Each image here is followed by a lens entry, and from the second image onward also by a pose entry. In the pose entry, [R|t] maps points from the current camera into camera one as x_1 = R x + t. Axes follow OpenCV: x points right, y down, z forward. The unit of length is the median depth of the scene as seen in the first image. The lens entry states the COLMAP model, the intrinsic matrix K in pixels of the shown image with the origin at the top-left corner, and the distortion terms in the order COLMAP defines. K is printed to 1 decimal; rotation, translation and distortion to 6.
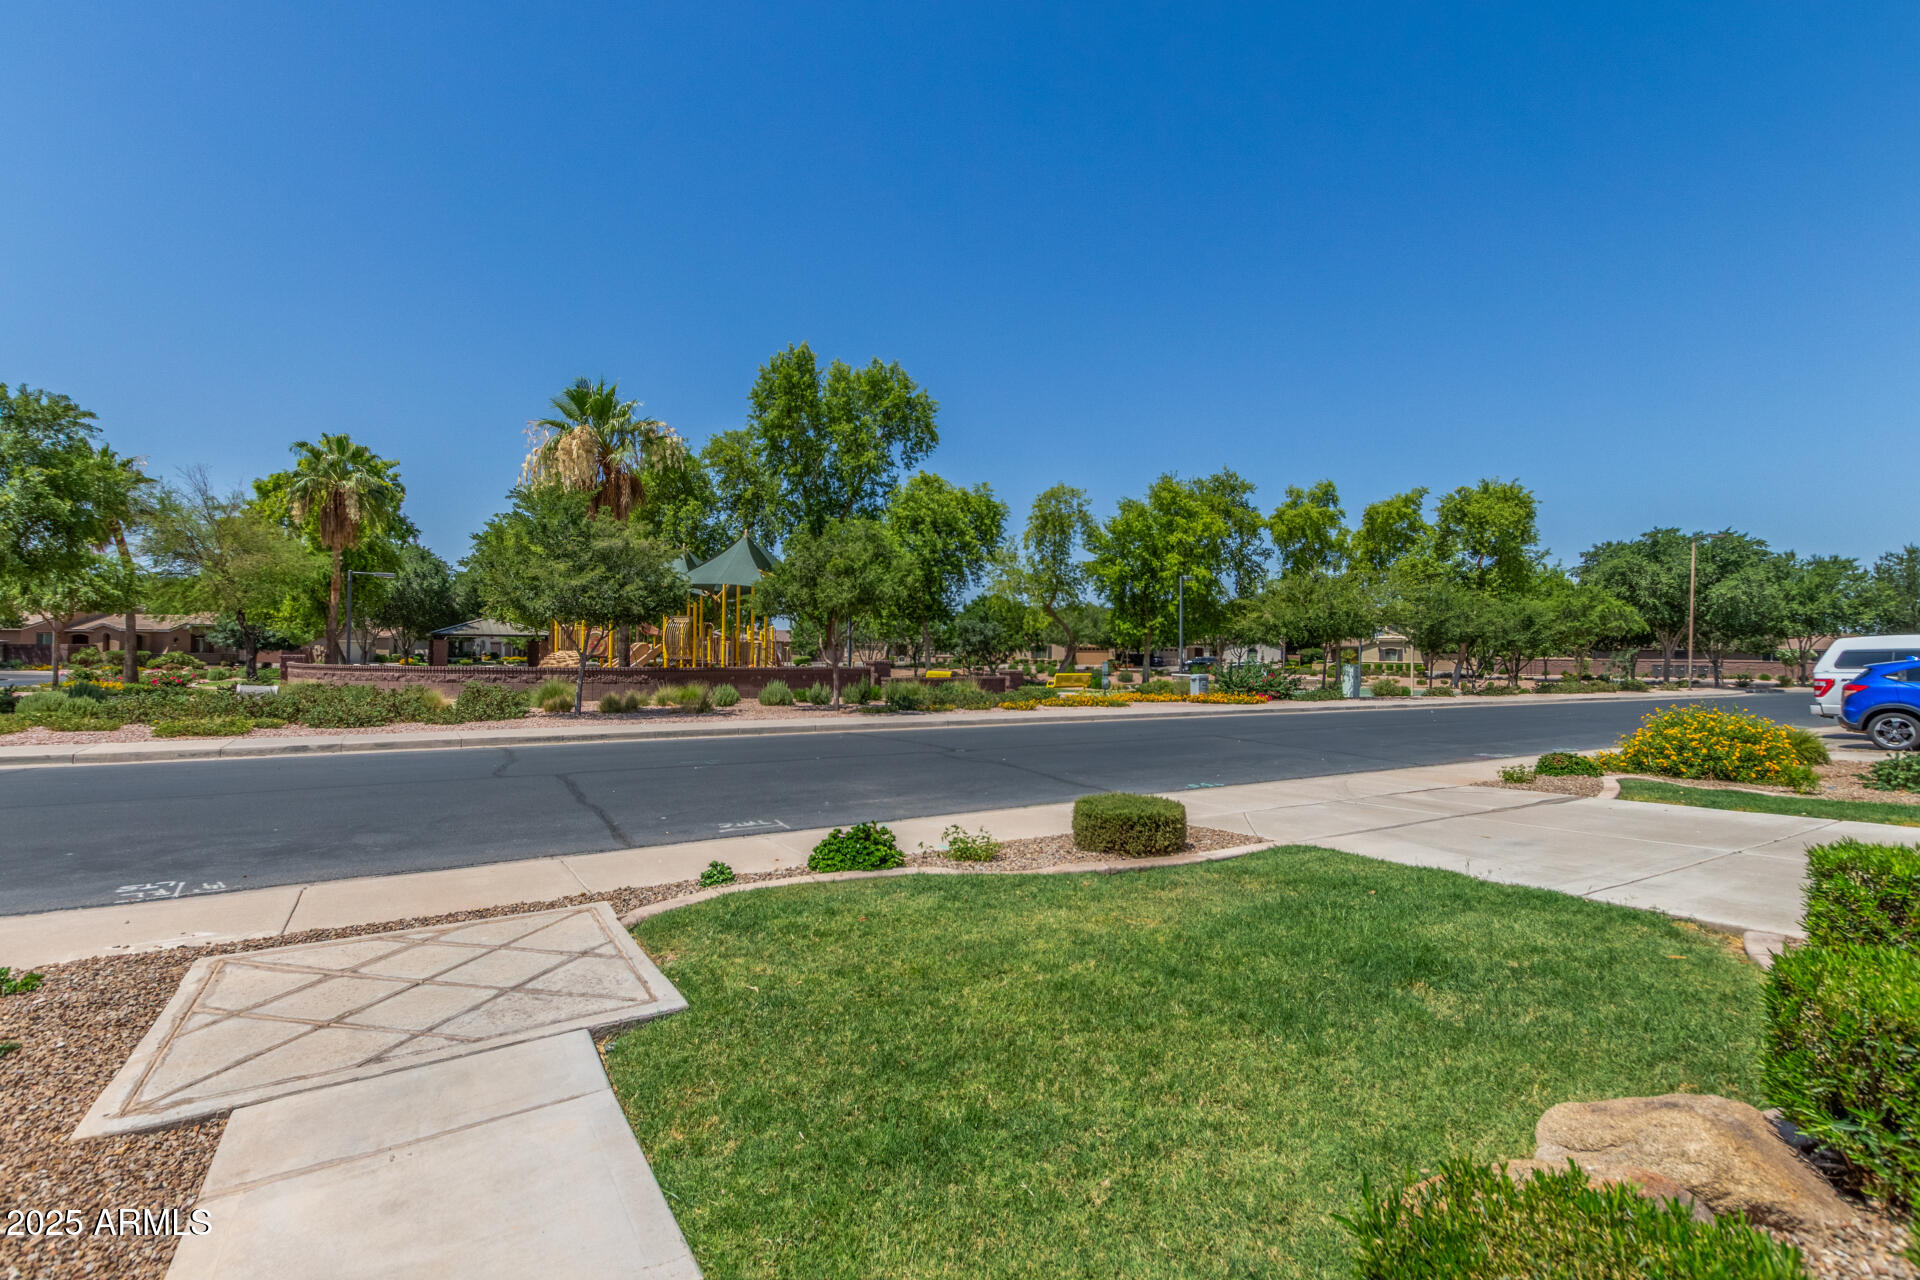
lens RADIAL K [[886.4, 0, 965.2], [0, 886.4, 645.7], [0, 0, 1]] dist [0.002751, -0.001174]
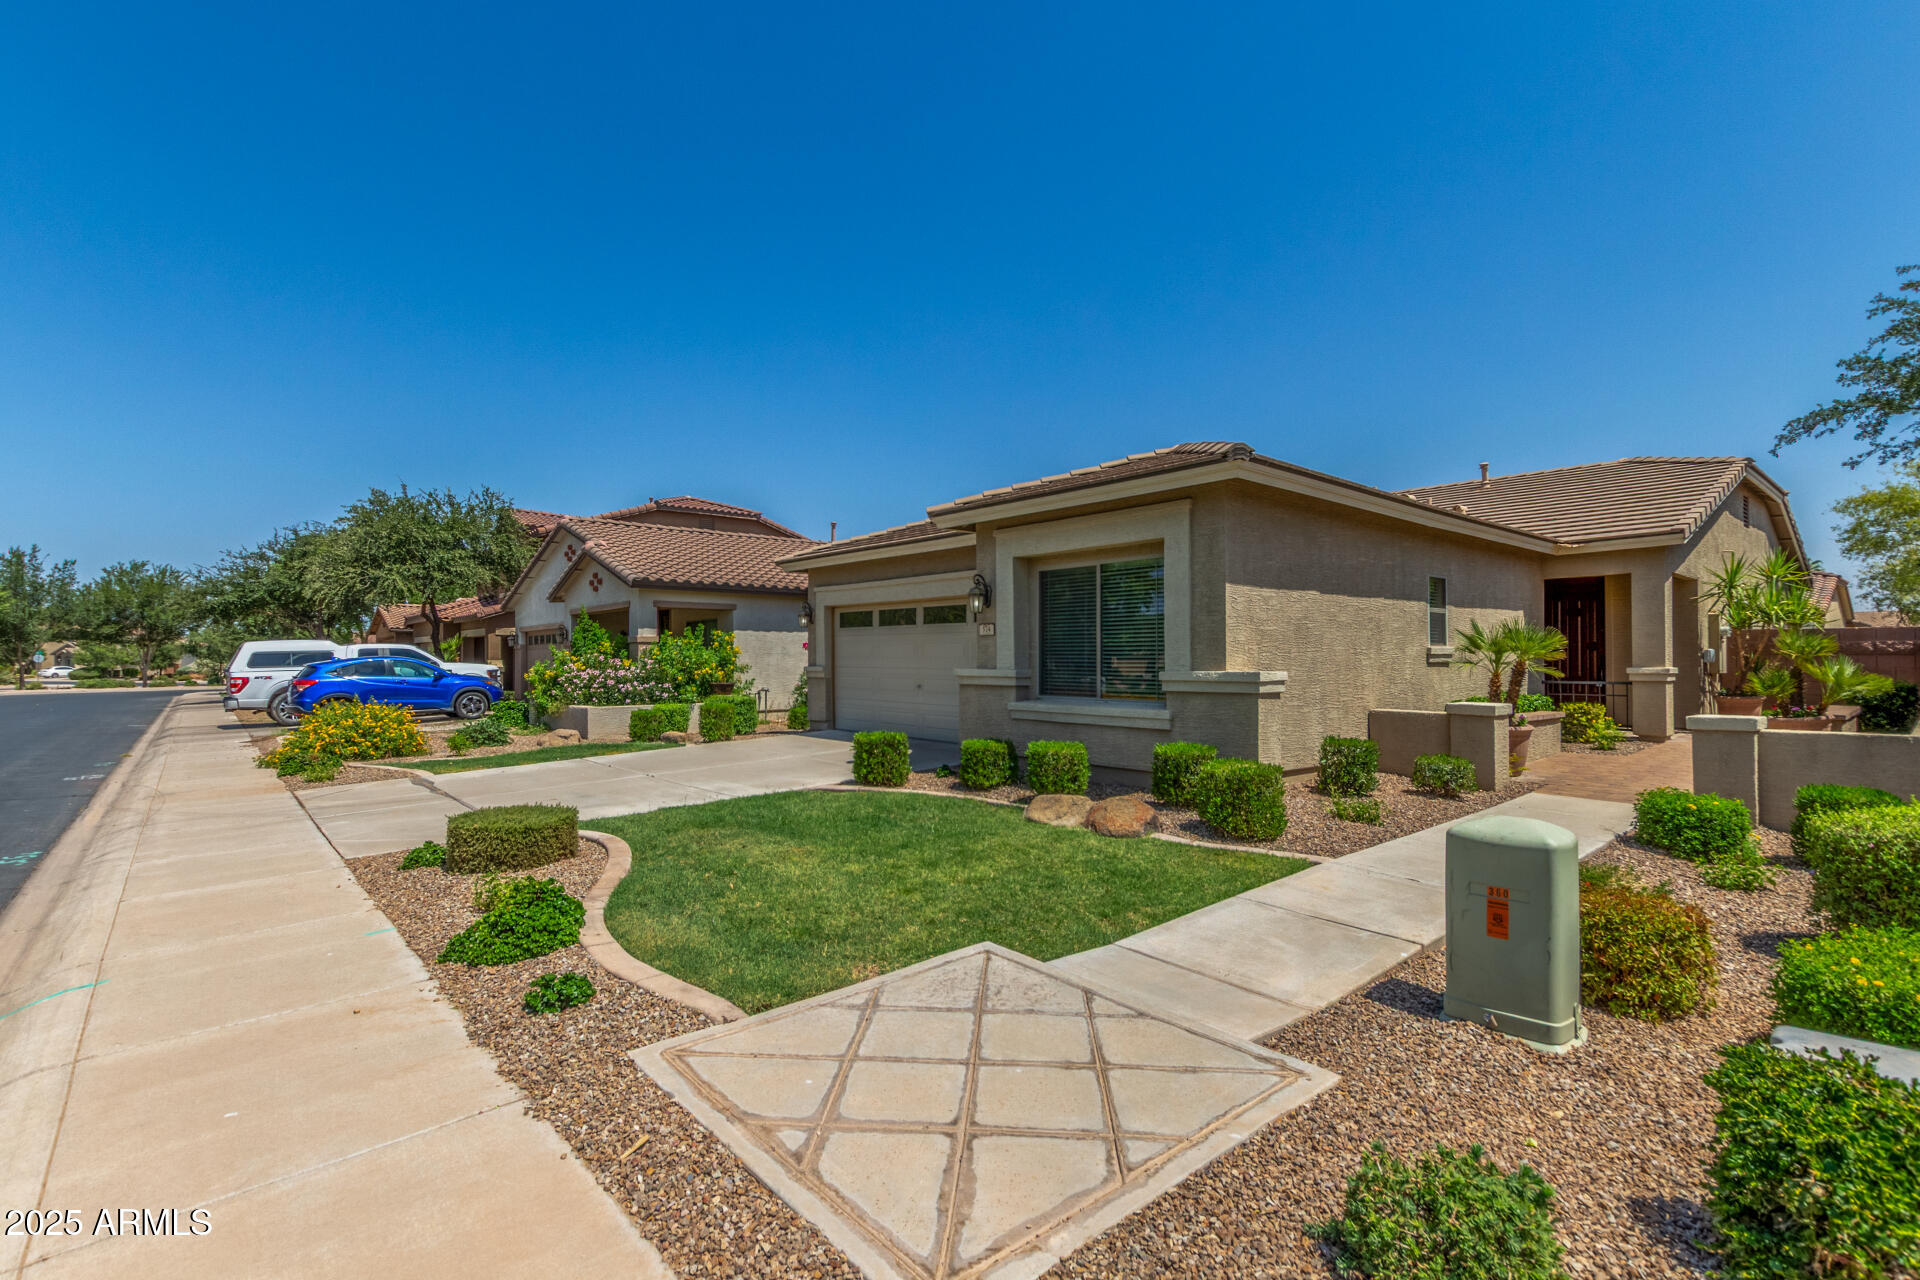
lens RADIAL K [[886.4, 0, 977.7], [0, 886.4, 638.2], [0, 0, 1]] dist [0.002751, -0.001174]
pose [[-0.172045, 0.012353, 0.985012, -1.372513], [-0.002112, 0.999914, -0.012909, -0.000391], [-0.985087, -0.004301, -0.172004, 1.101839]]
